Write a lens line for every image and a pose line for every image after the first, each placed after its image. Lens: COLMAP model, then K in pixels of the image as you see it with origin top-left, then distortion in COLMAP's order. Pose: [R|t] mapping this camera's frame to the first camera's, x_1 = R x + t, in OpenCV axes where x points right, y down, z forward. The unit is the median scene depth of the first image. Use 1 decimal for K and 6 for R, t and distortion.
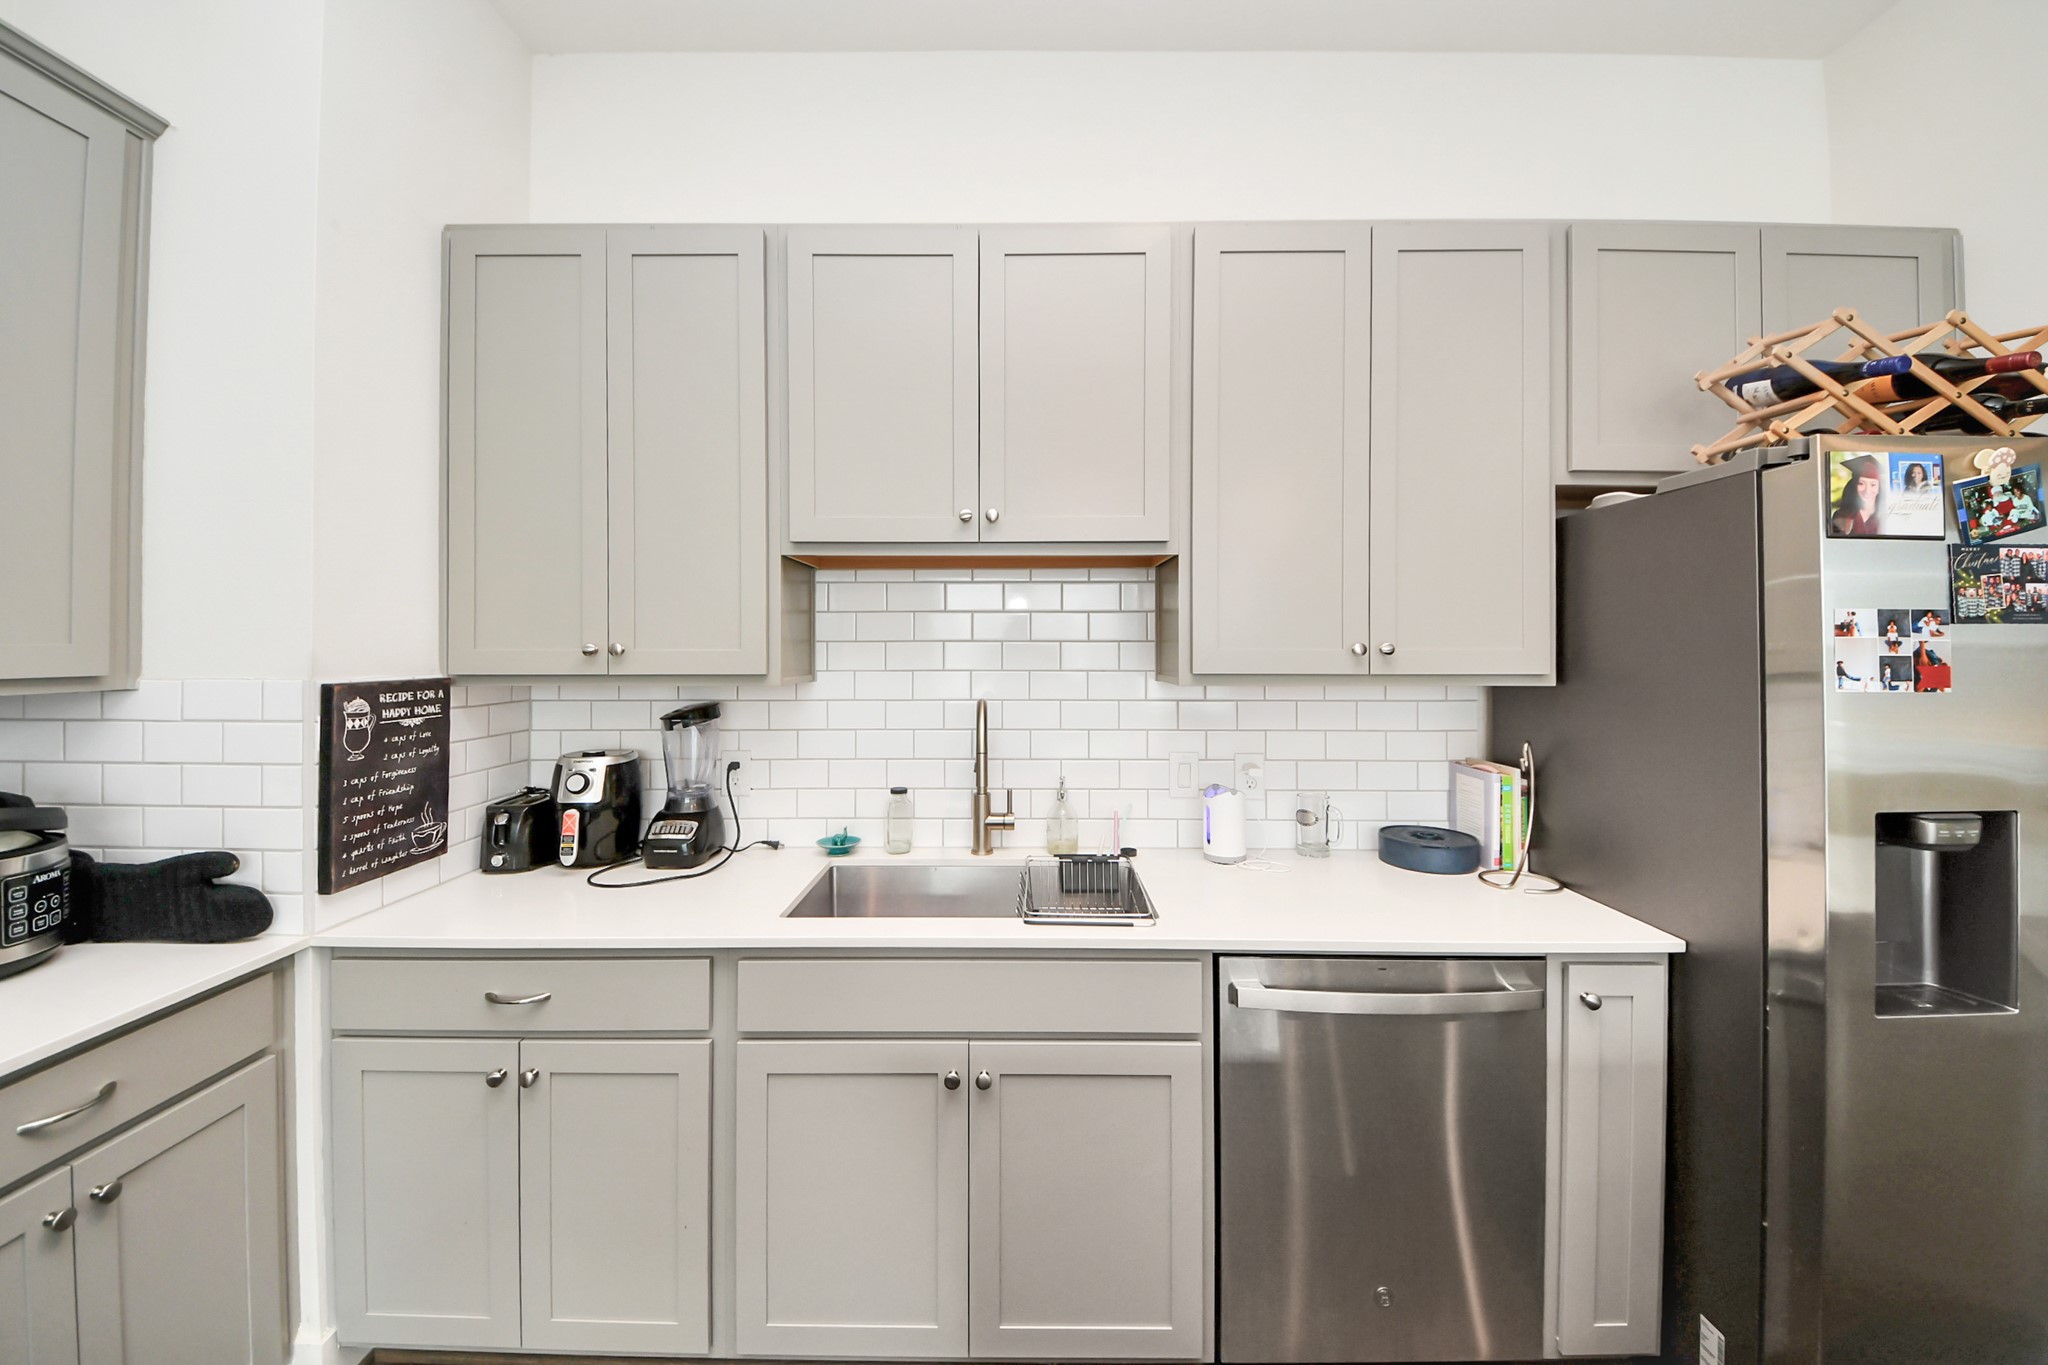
lens RADIAL K [[789.5, 0, 1003.4], [0, 789.5, 685.4], [0, 0, 1]] dist [0.104142, -0.049163]
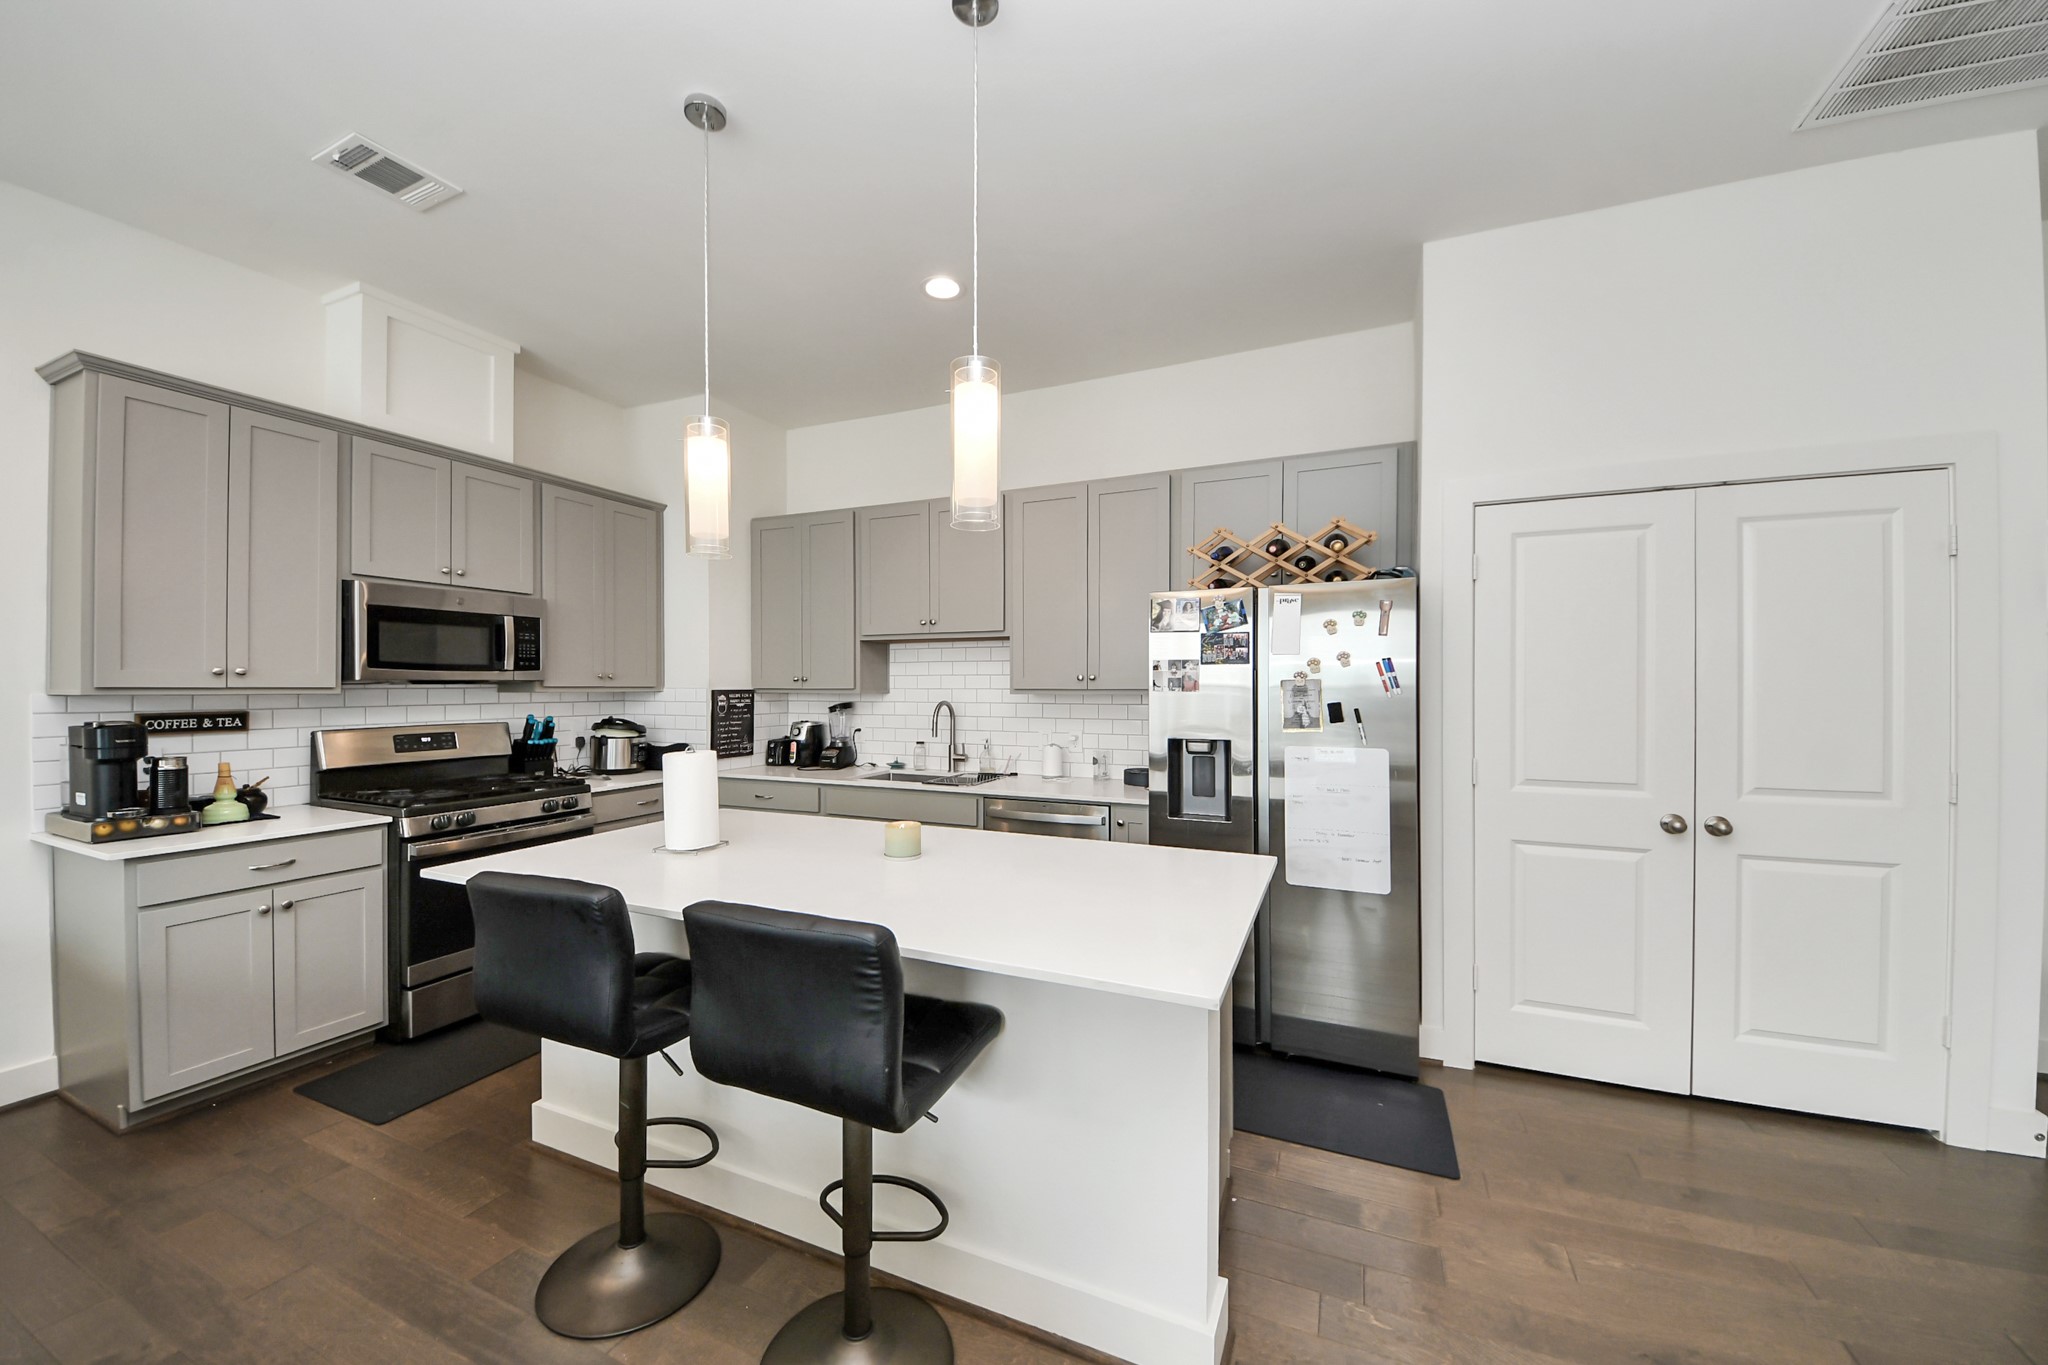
lens RADIAL K [[789.5, 0, 1003.4], [0, 789.5, 685.4], [0, 0, 1]] dist [0.104142, -0.049163]
pose [[0.910024, -0.001880, -0.414551, 1.144282], [-0.015169, 0.999169, -0.037830, 0.063443], [0.414277, 0.040714, 0.909240, -1.032498]]
